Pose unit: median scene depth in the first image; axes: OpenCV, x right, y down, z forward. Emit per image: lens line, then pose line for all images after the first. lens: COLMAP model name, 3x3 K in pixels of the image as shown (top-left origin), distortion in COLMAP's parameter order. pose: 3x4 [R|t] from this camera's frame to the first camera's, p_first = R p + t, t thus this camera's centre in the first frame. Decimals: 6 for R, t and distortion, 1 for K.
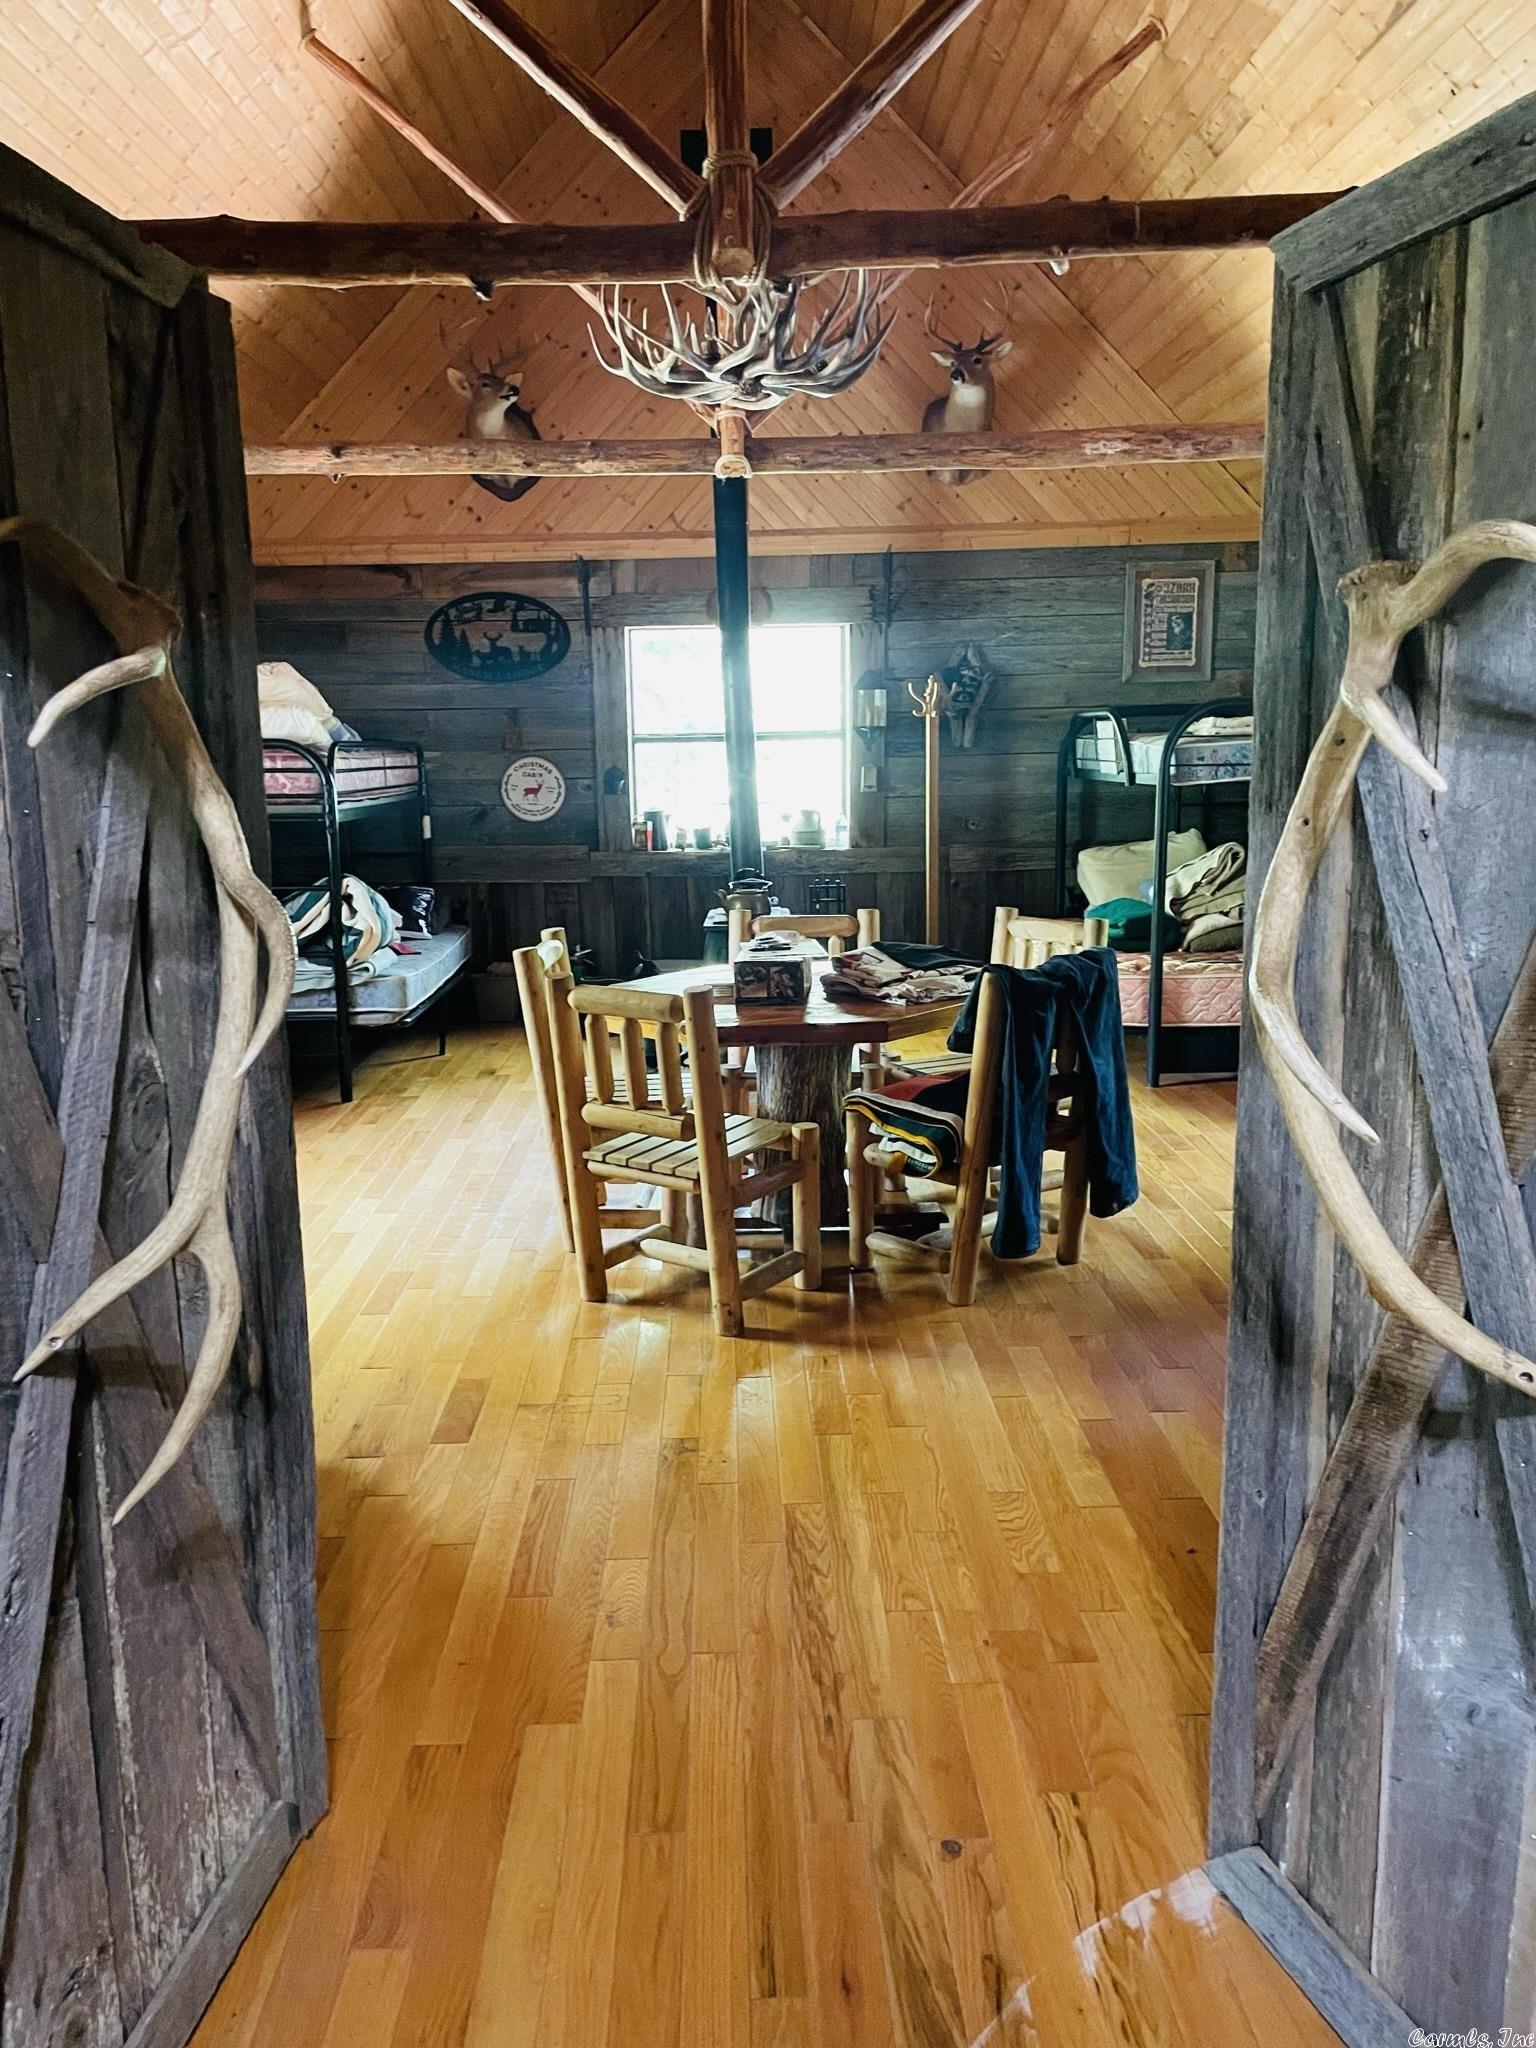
lens RADIAL K [[1533.2, 0, 768.0], [0, 1533.2, 1024.0], [0, 0, 1]] dist [0.089677, -0.111301]
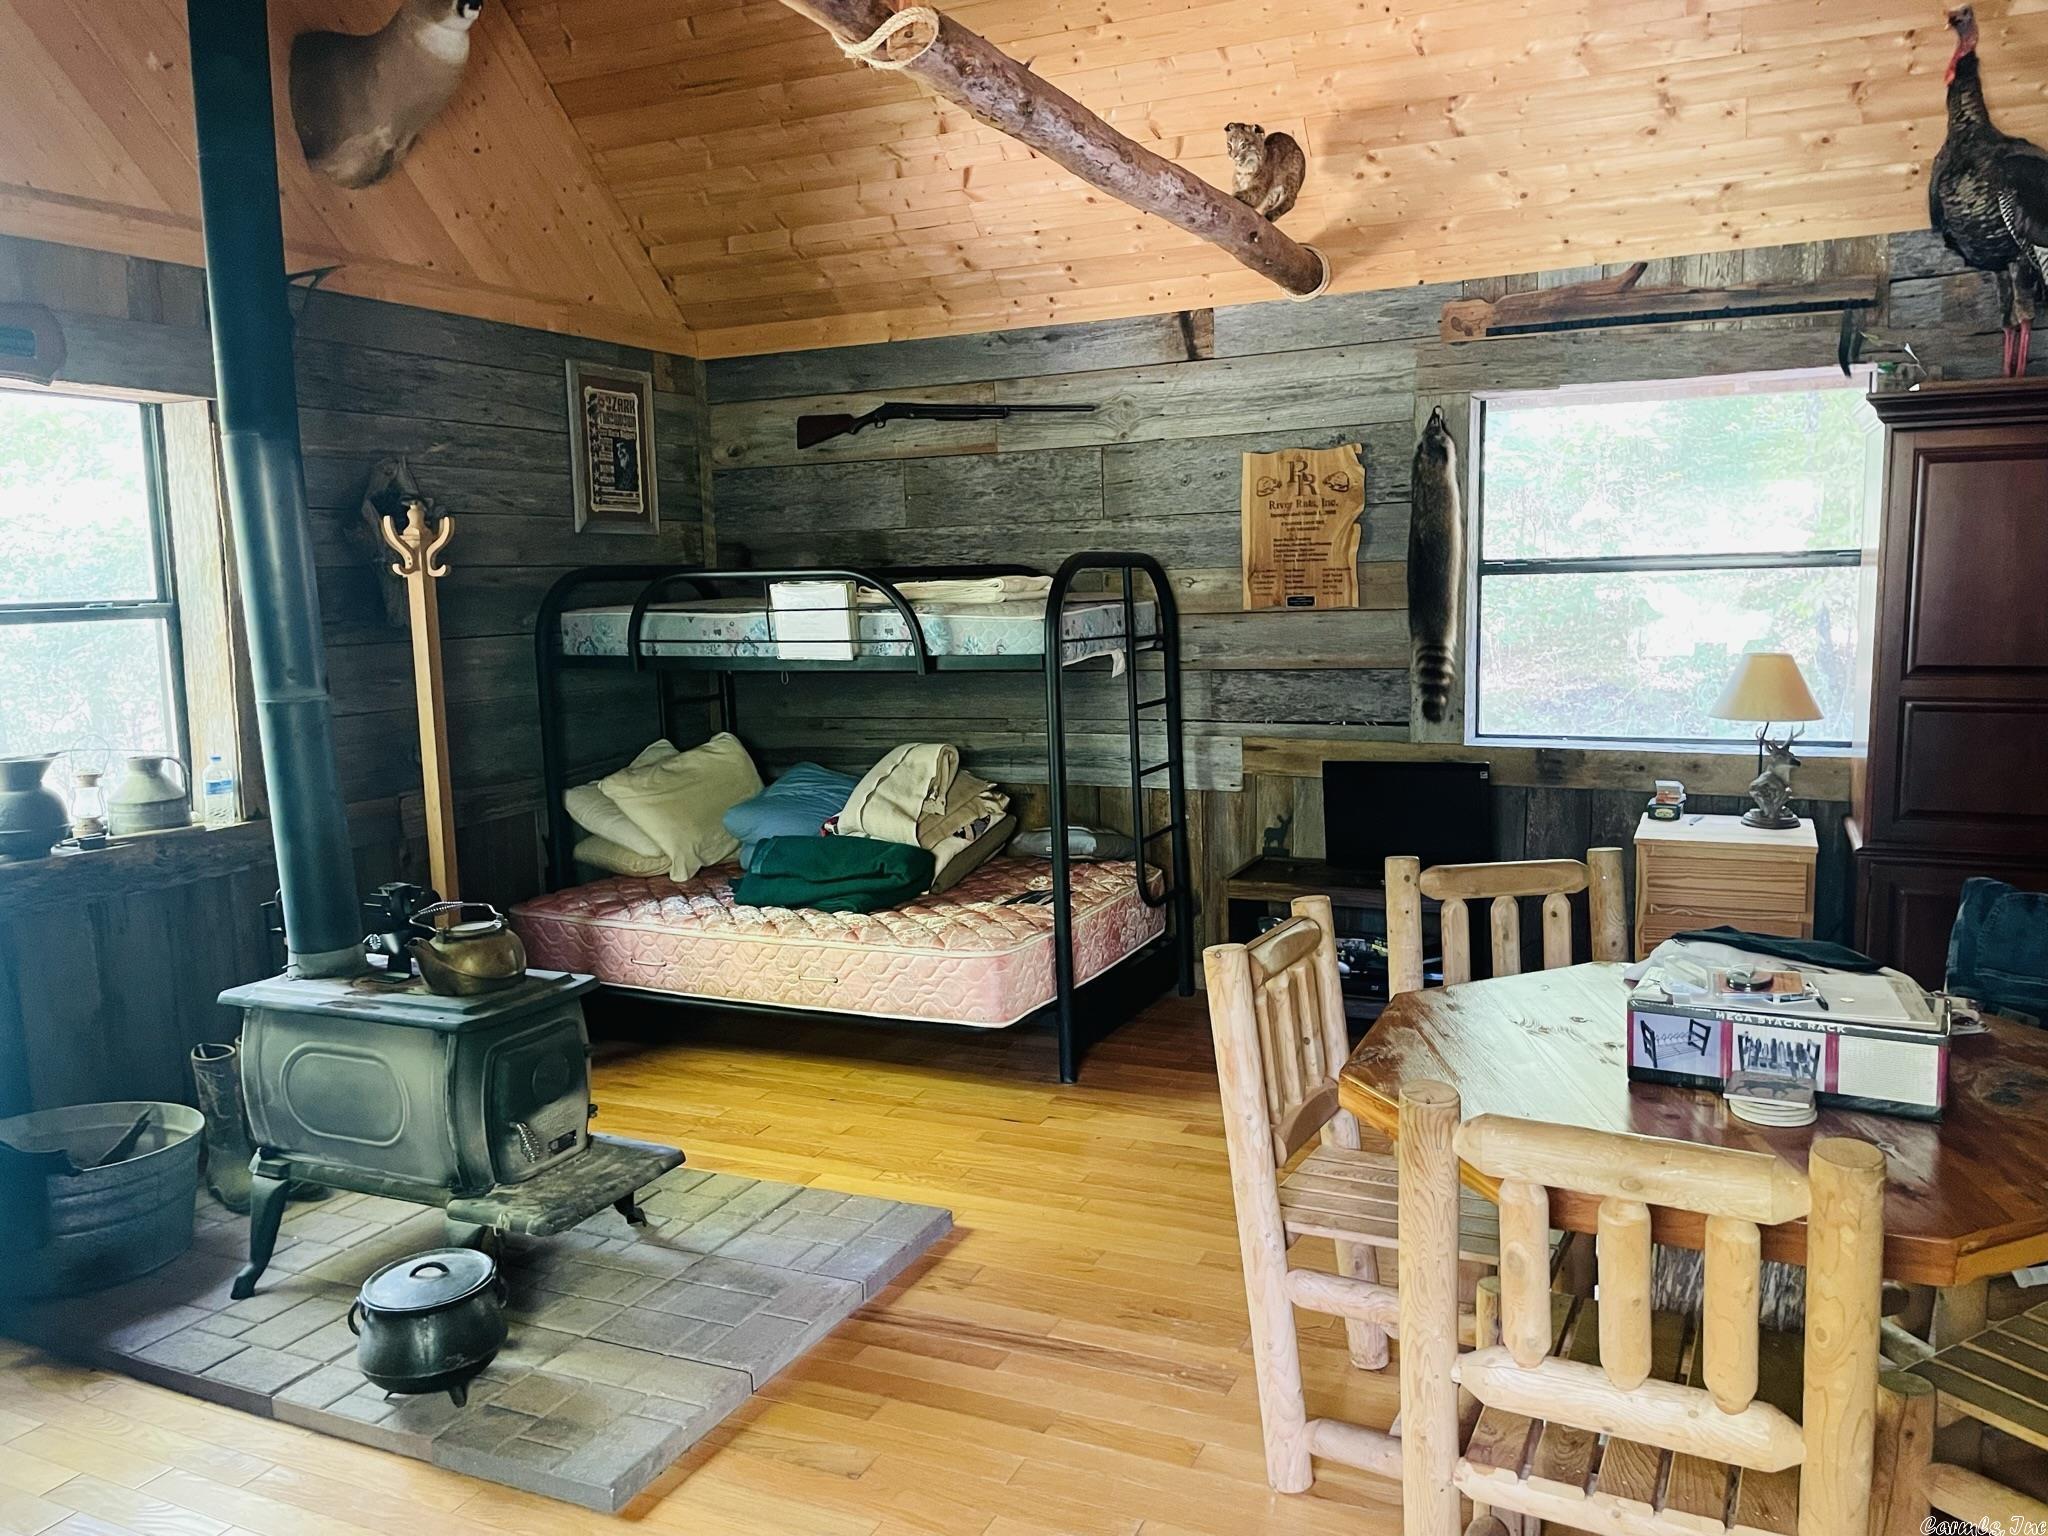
lens RADIAL K [[1533.2, 0, 1027.0], [0, 1533.2, 775.4], [0, 0, 1]] dist [0.089677, -0.111301]
pose [[0.442930, -0.107859, 0.890045, -0.306797], [0.182335, 0.982827, 0.028364, -0.099077], [-0.877819, 0.149723, 0.454990, 0.535248]]
